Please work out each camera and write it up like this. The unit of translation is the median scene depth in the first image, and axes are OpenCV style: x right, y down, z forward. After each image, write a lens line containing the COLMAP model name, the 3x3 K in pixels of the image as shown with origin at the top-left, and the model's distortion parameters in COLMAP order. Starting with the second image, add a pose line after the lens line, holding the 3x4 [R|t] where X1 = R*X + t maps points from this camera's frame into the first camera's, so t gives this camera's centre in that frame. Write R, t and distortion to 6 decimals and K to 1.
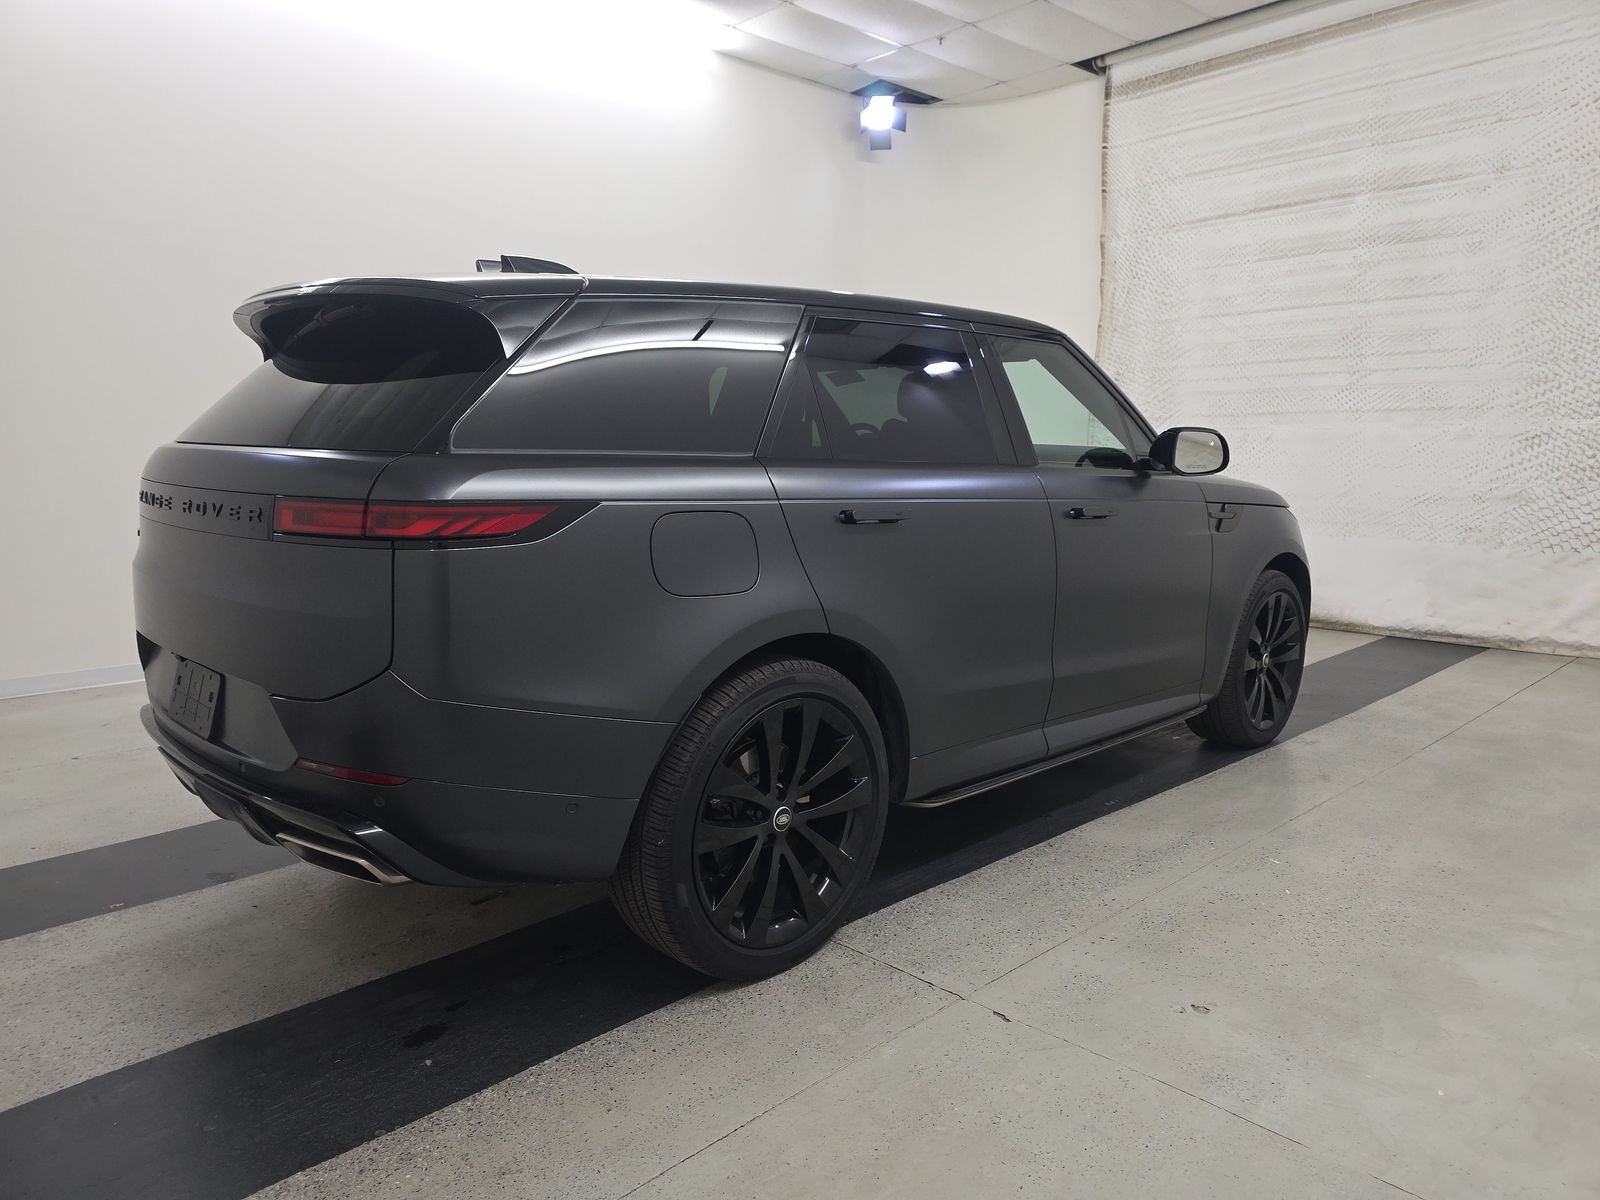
lens RADIAL K [[1076.4, 0, 837.3], [0, 1076.4, 590.9], [0, 0, 1]] dist [0.029786, -0.025642]
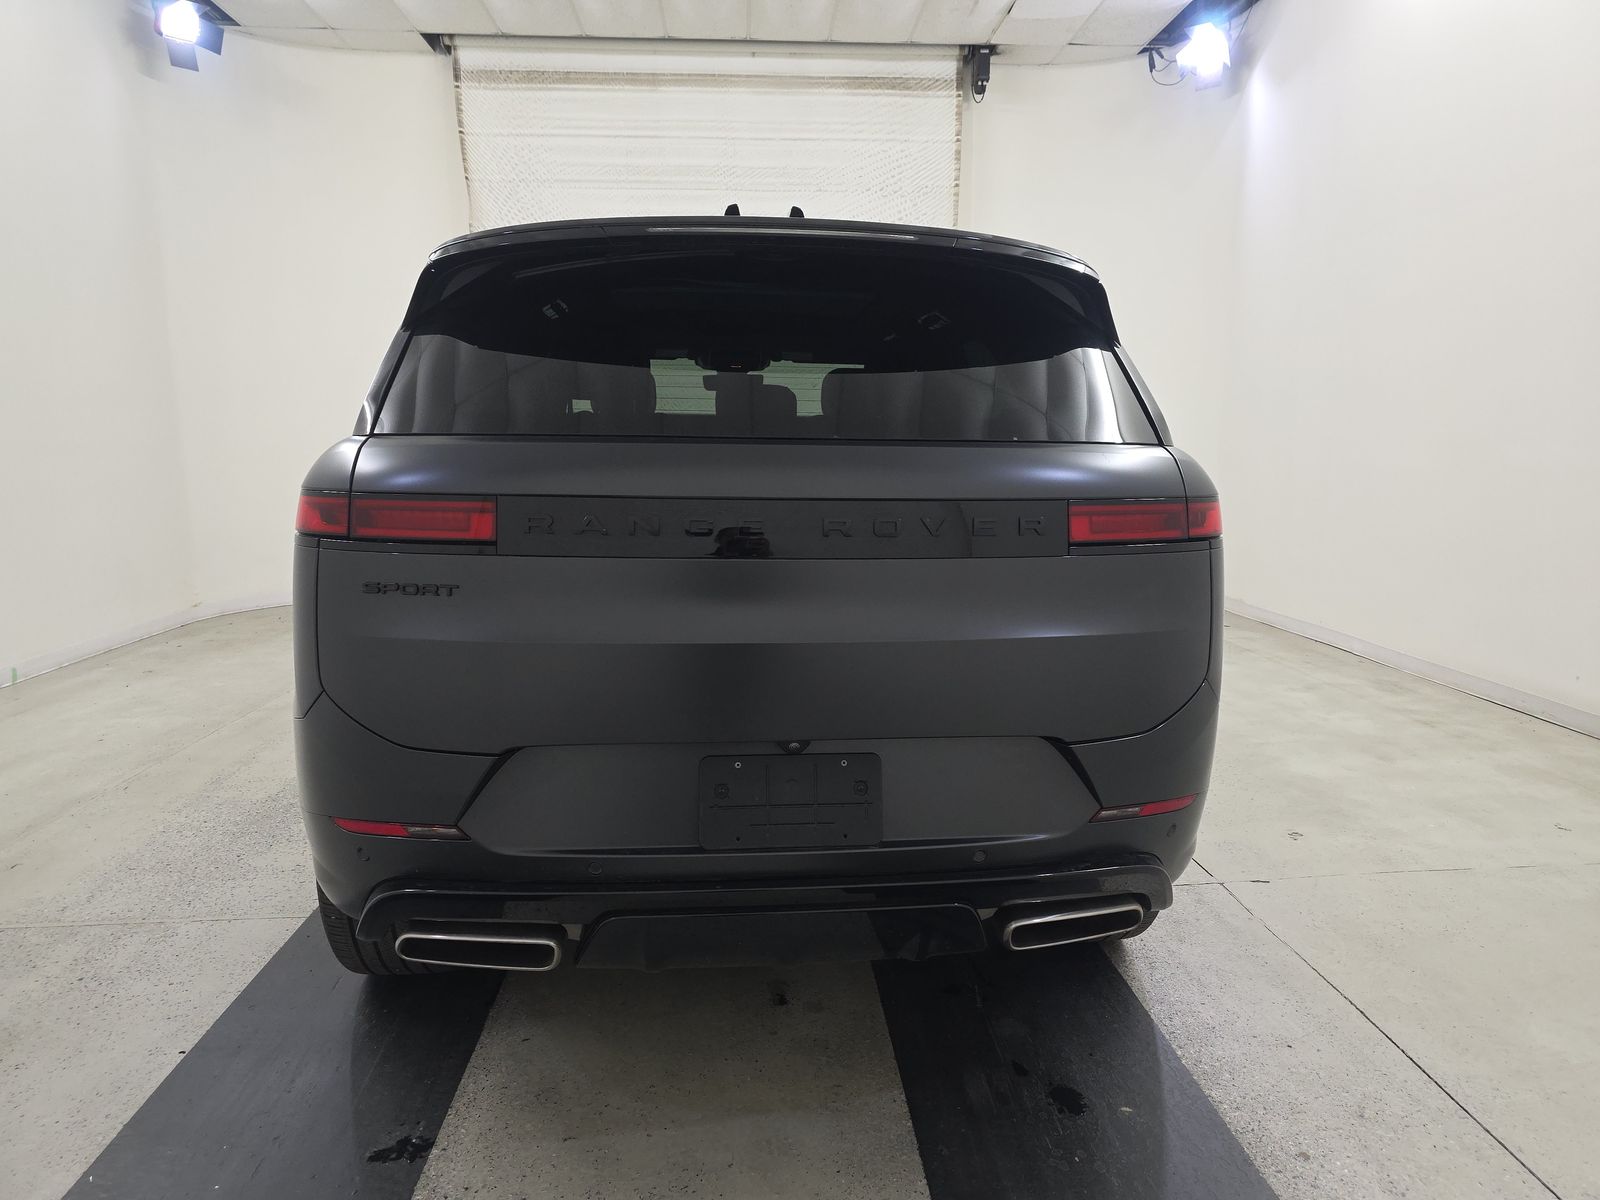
lens RADIAL K [[1076.4, 0, 798.0], [0, 1076.4, 604.8], [0, 0, 1]] dist [0.029786, -0.025642]
pose [[0.637724, -0.108353, 0.762606, -0.377421], [0.104887, 0.993050, 0.053383, -0.016847], [-0.763090, 0.045944, 0.644657, 0.195565]]
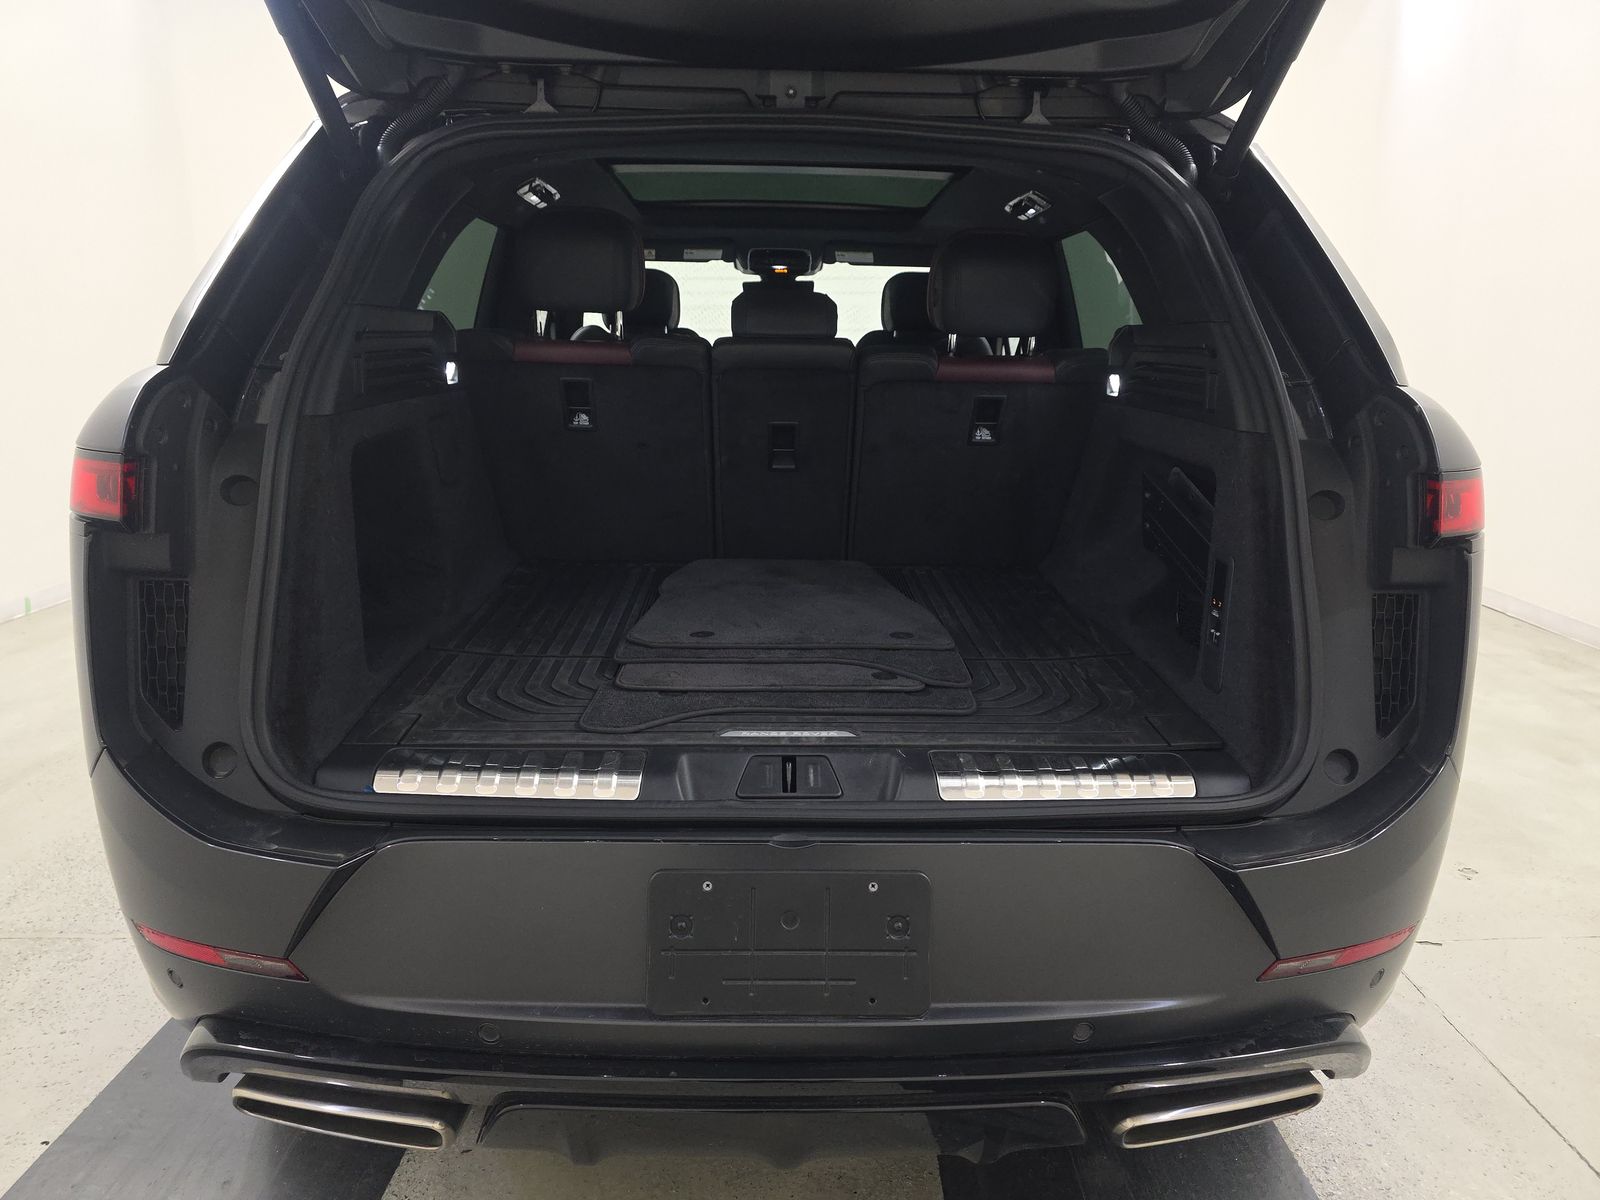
lens RADIAL K [[1076.4, 0, 788.3], [0, 1076.4, 602.9], [0, 0, 1]] dist [0.029786, -0.025642]
pose [[0.695268, -0.151074, 0.702694, -0.313137], [0.092476, 0.988337, 0.120986, -0.026300], [-0.712777, -0.019135, 0.701130, 0.238172]]
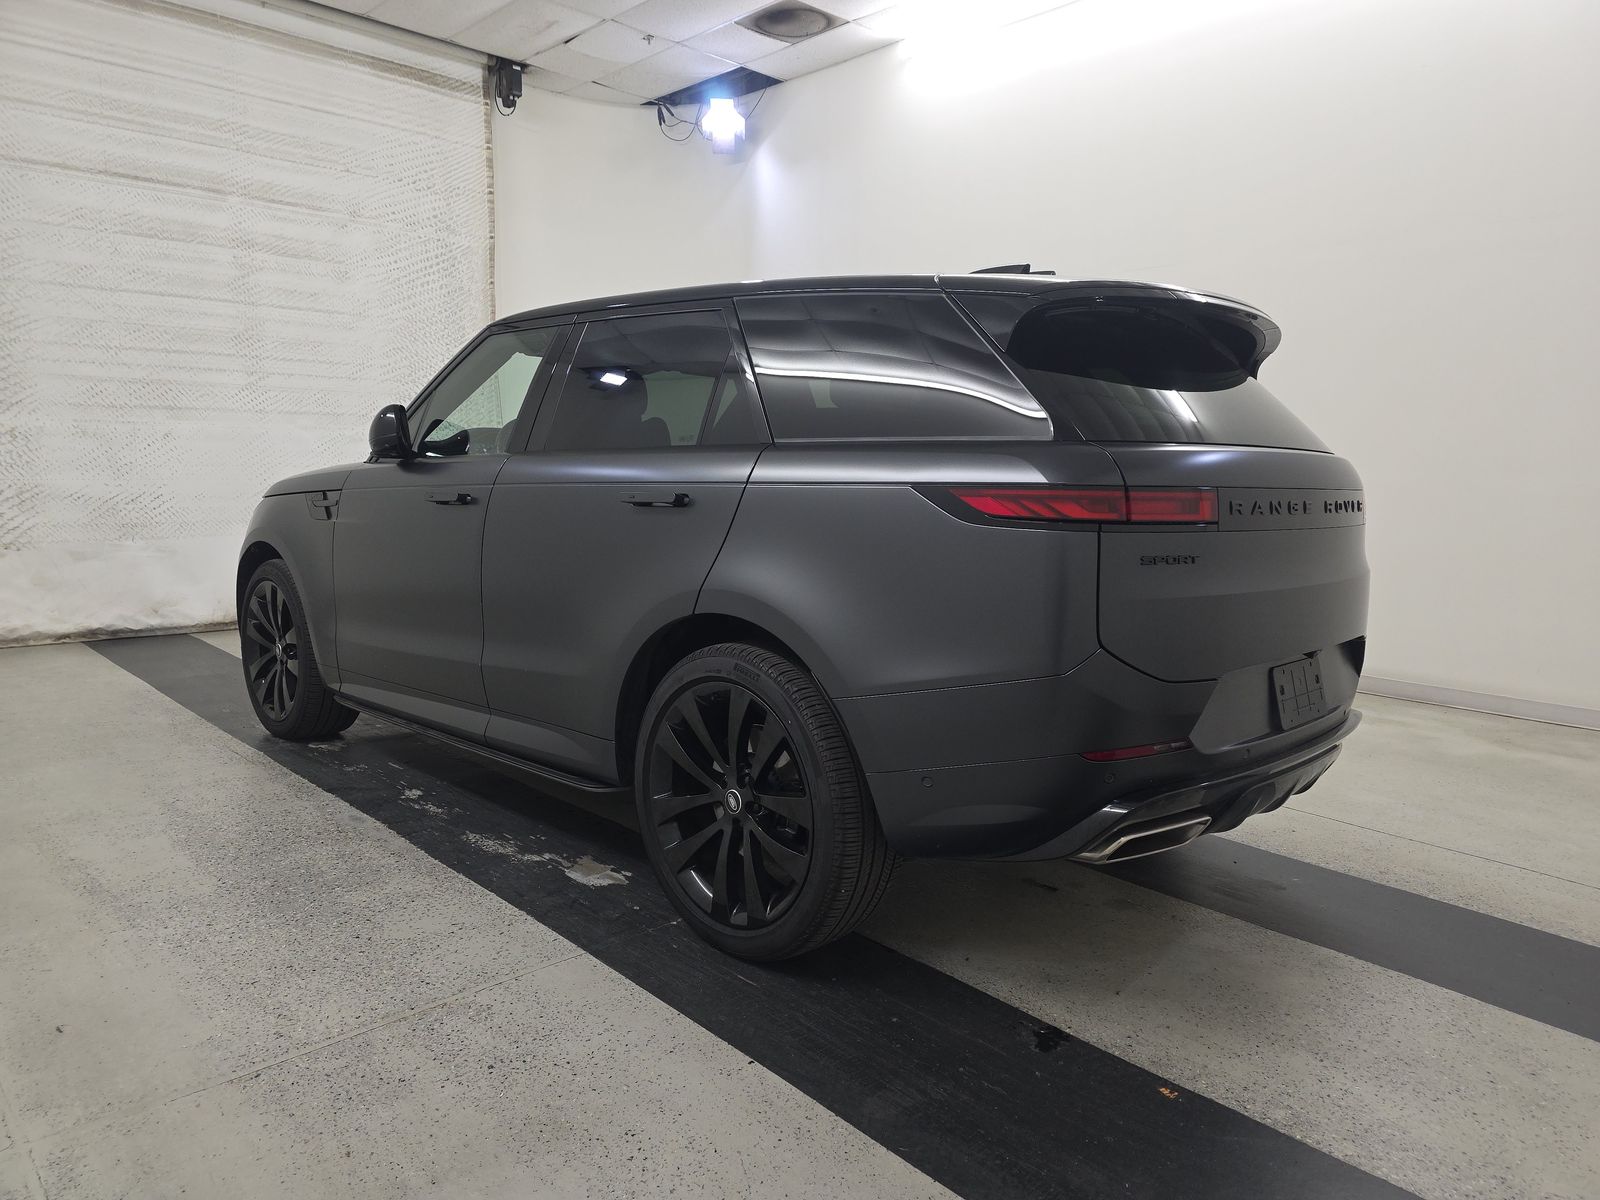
lens RADIAL K [[1076.4, 0, 837.7], [0, 1076.4, 586.7], [0, 0, 1]] dist [0.029786, -0.025642]
pose [[-0.010383, -0.109540, 0.993928, -0.533594], [0.120138, 0.986645, 0.109993, -0.049180], [-0.992703, 0.120550, 0.002916, 0.462466]]
